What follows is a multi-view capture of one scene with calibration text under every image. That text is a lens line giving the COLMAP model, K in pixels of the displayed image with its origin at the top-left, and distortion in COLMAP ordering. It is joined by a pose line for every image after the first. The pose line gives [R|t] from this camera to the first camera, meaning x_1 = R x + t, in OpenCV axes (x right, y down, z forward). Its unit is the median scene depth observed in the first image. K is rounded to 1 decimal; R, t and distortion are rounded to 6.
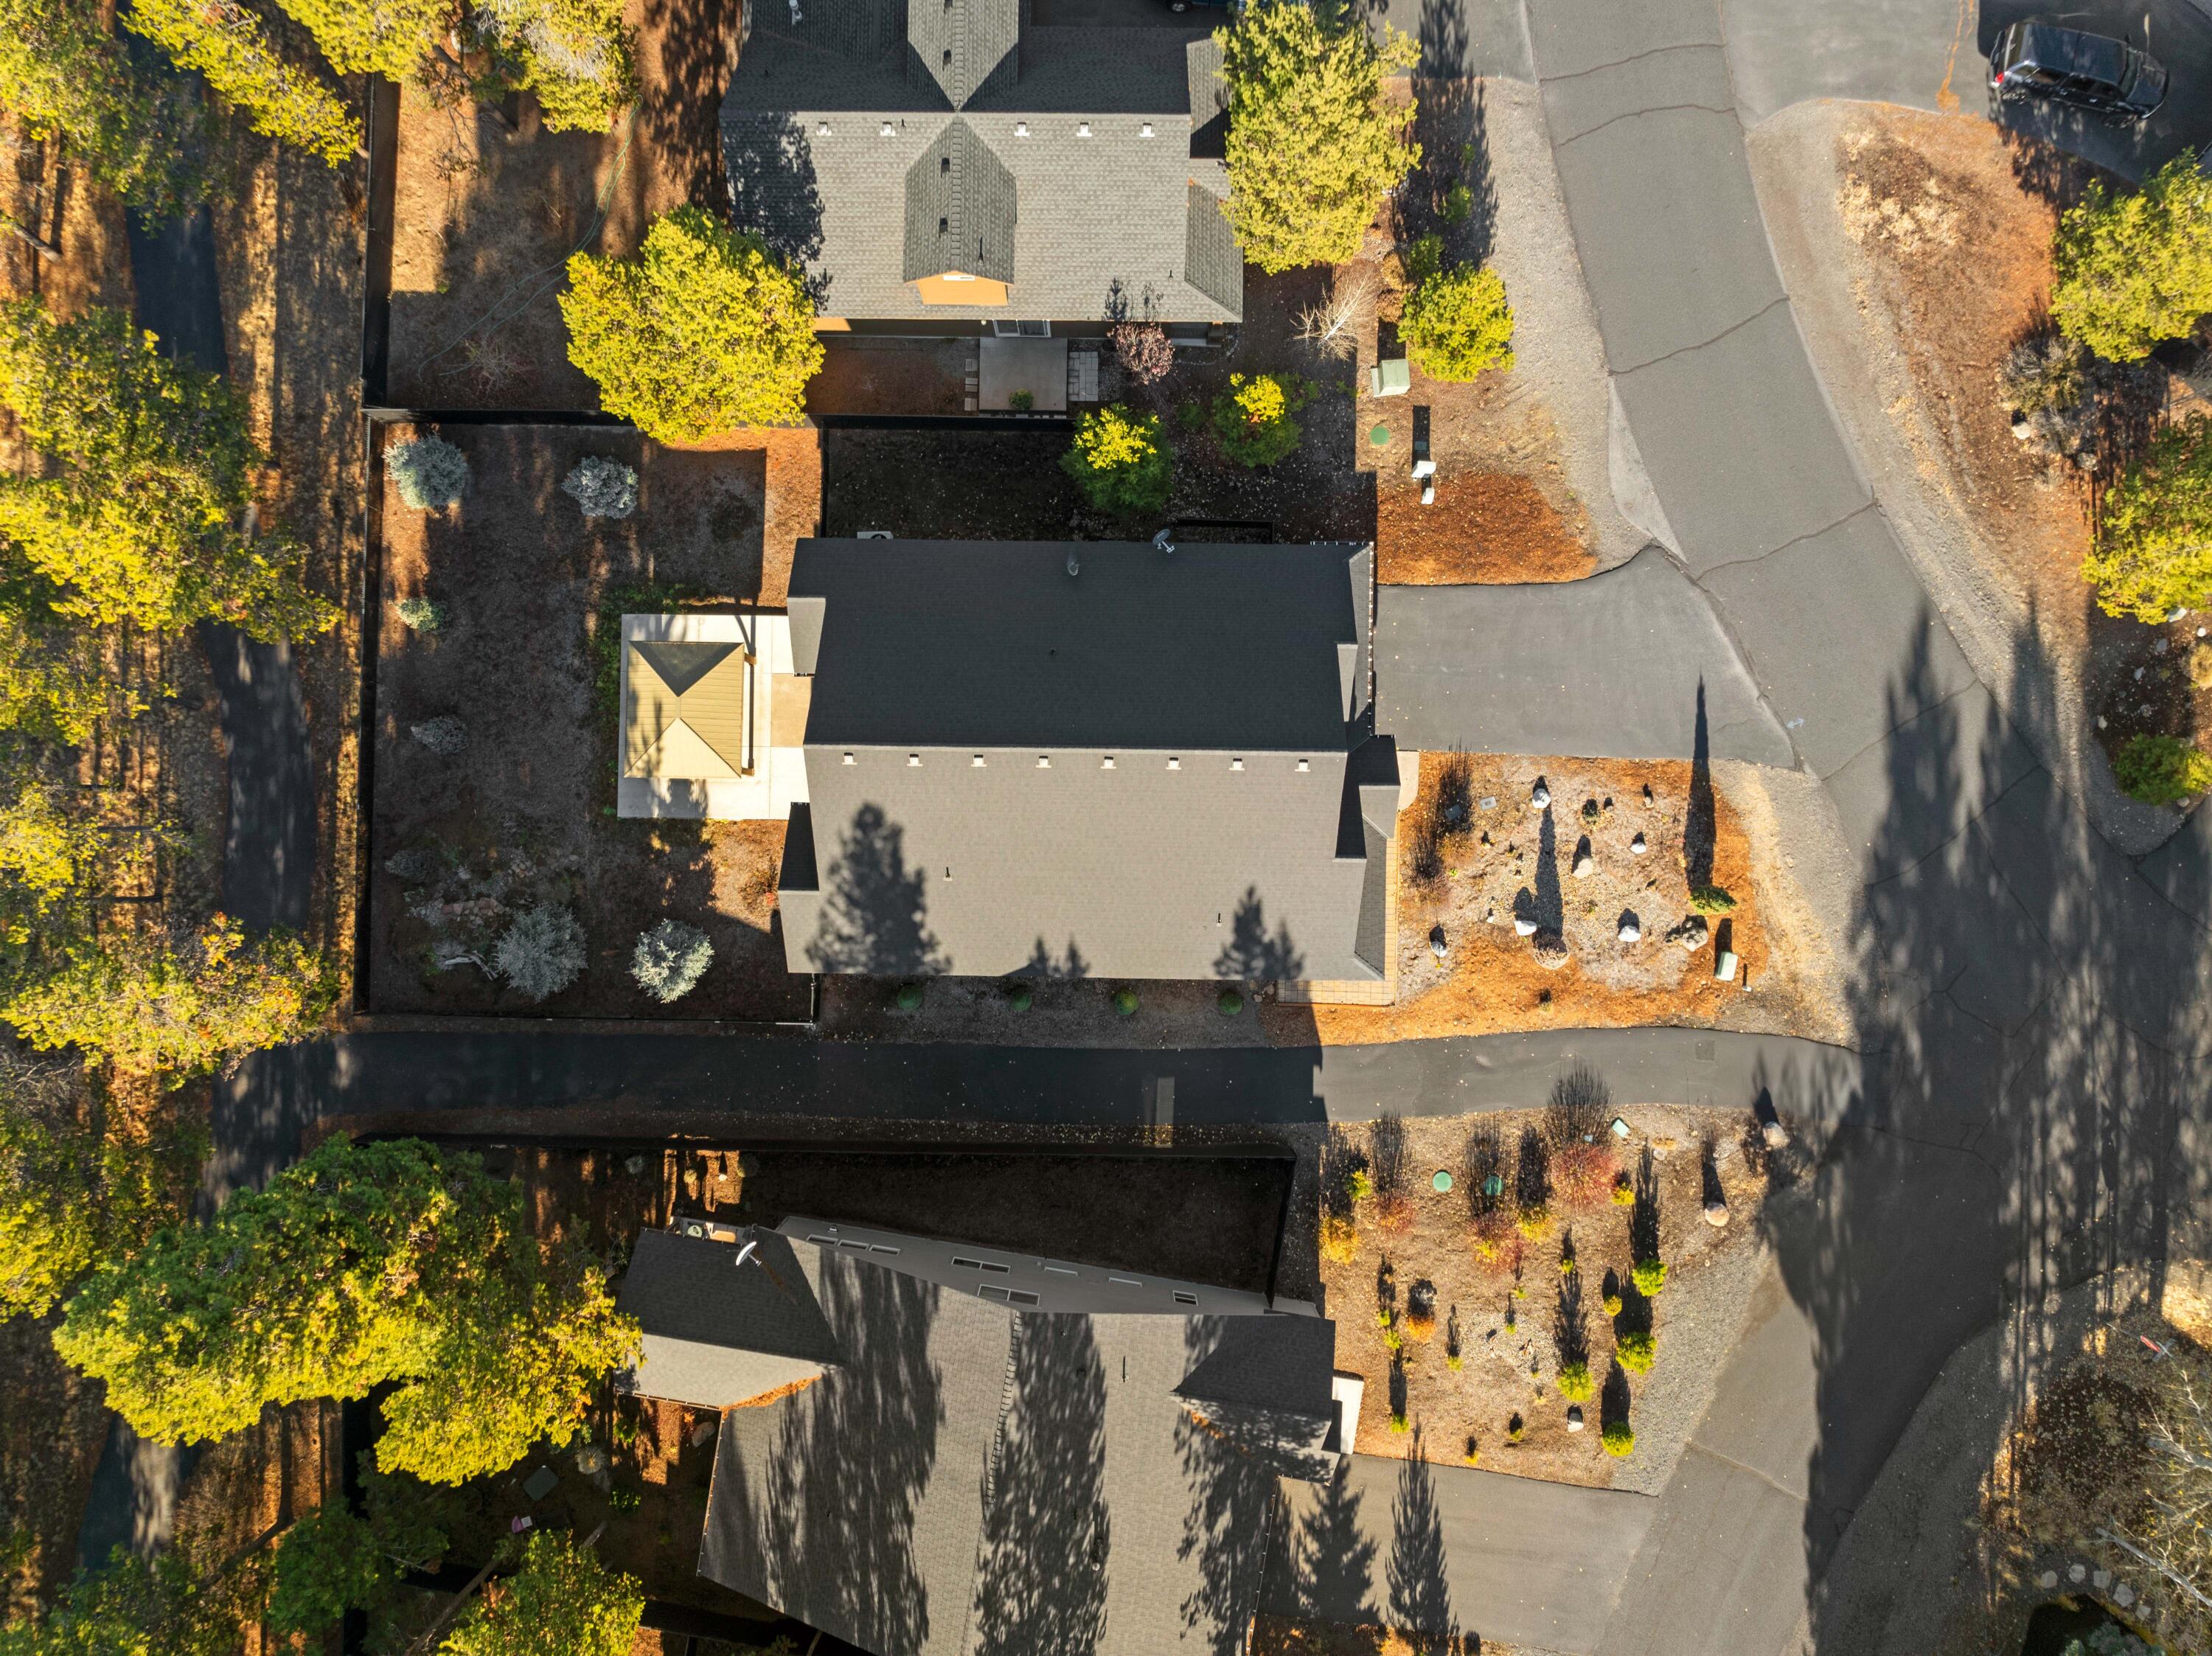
lens RADIAL K [[1605.4, 0, 1107.9], [0, 1605.4, 819.4], [0, 0, 1]] dist [-0.051412, 0.021164]
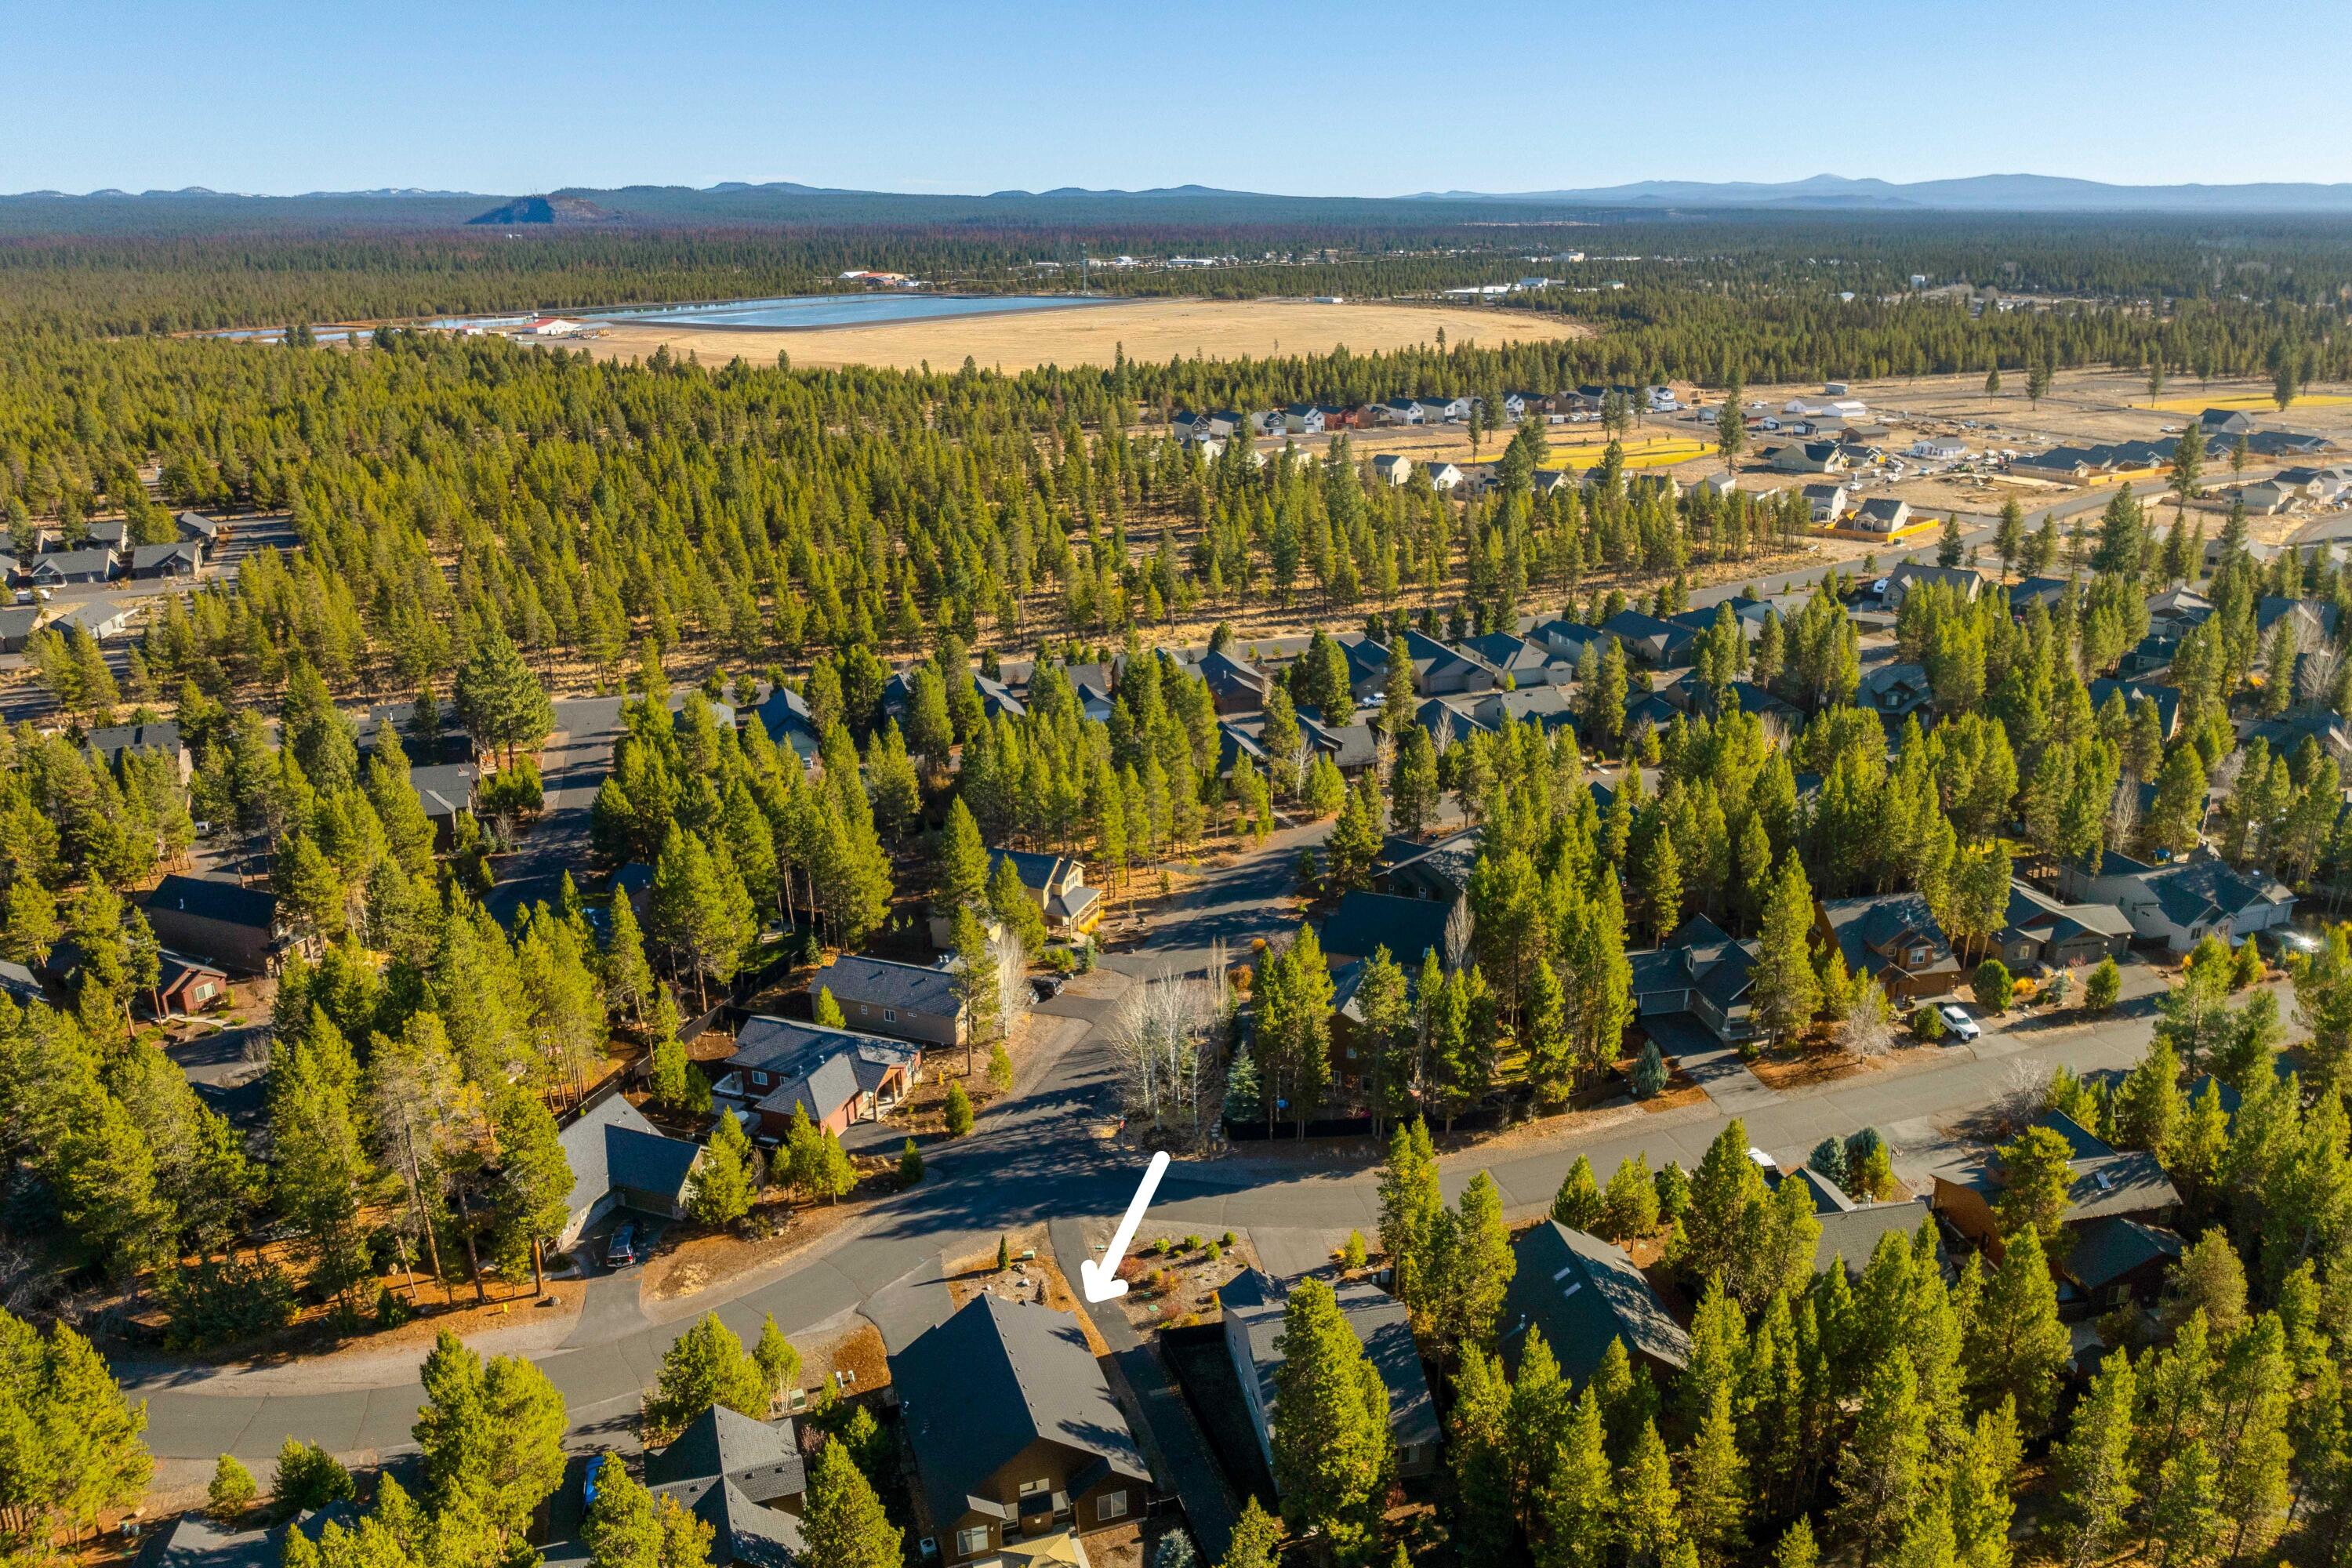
lens RADIAL K [[1655.4, 0, 1181.9], [0, 1655.4, 774.2], [0, 0, 1]] dist [-0.049341, 0.017838]
pose [[-0.346169, -0.313835, 0.884124, -1.636258], [0.938140, -0.107969, 0.328993, -0.423304], [-0.007791, 0.943319, 0.331796, -0.492761]]
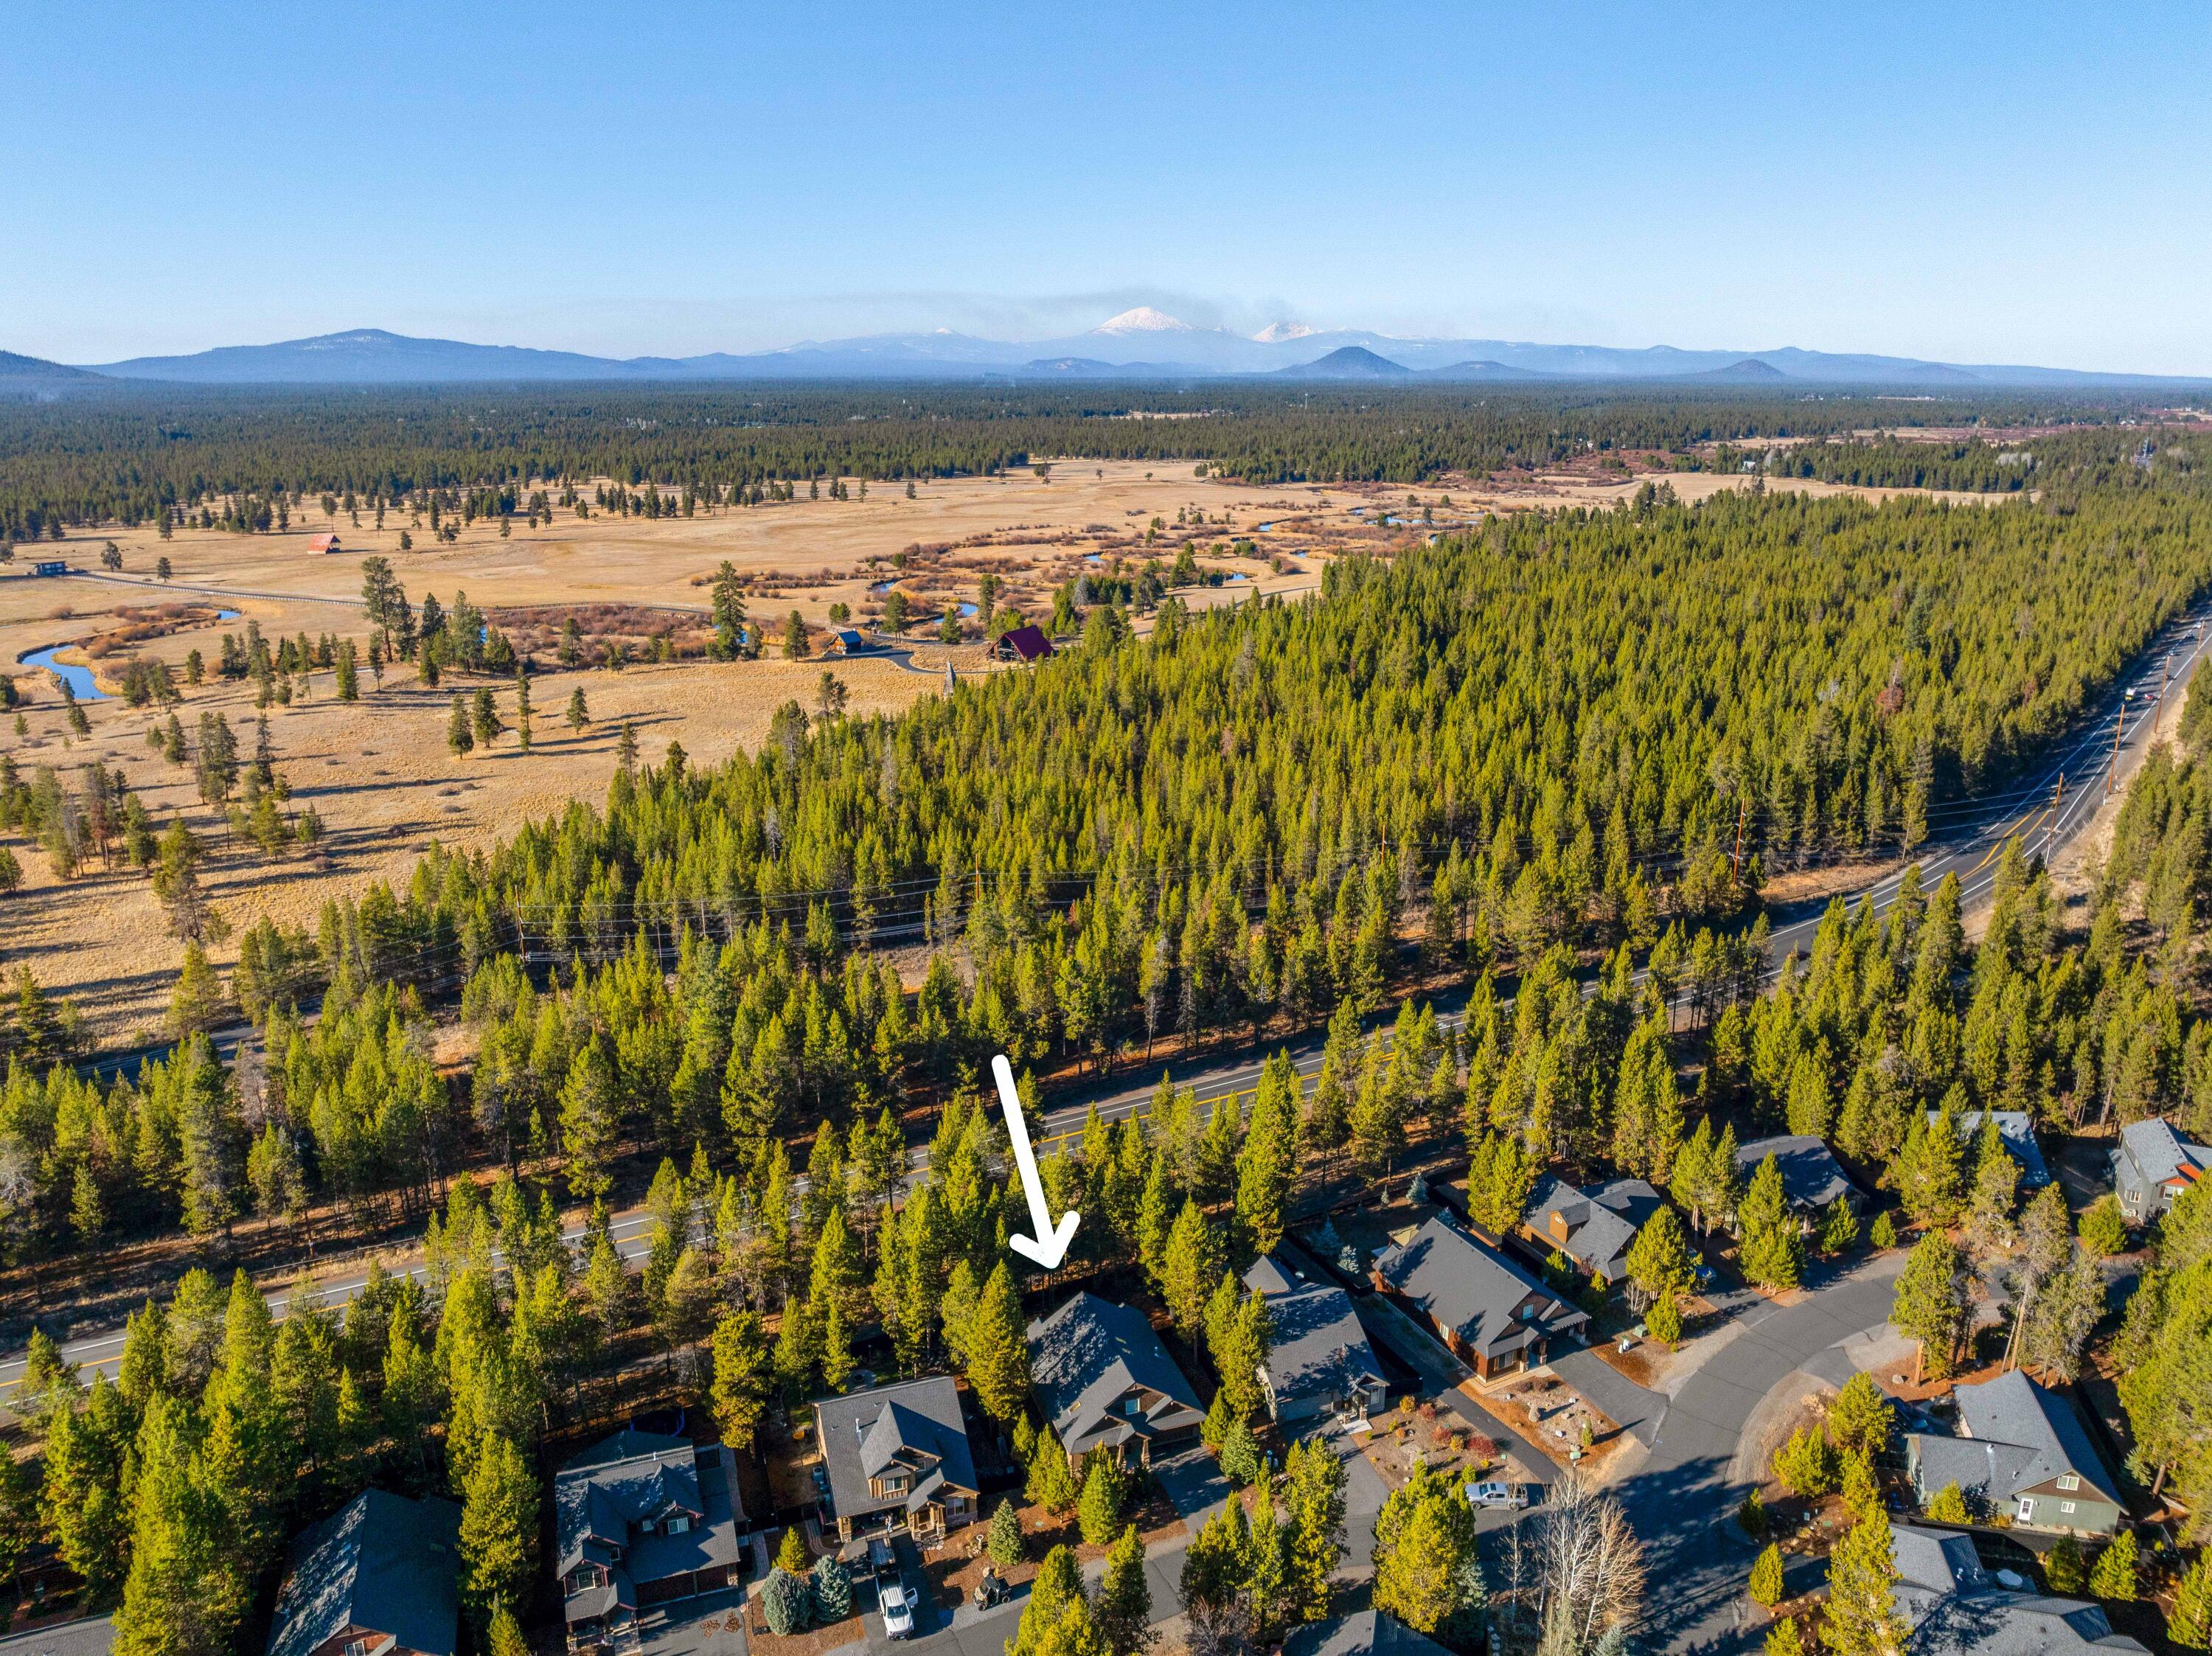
lens RADIAL K [[1605.4, 0, 1111.8], [0, 1605.4, 826.1], [0, 0, 1]] dist [-0.051412, 0.021164]
pose [[0.476783, 0.211494, -0.853199, 2.095947], [-0.878972, 0.125016, -0.460195, 1.905257], [0.009335, 0.969351, 0.245502, -0.718069]]
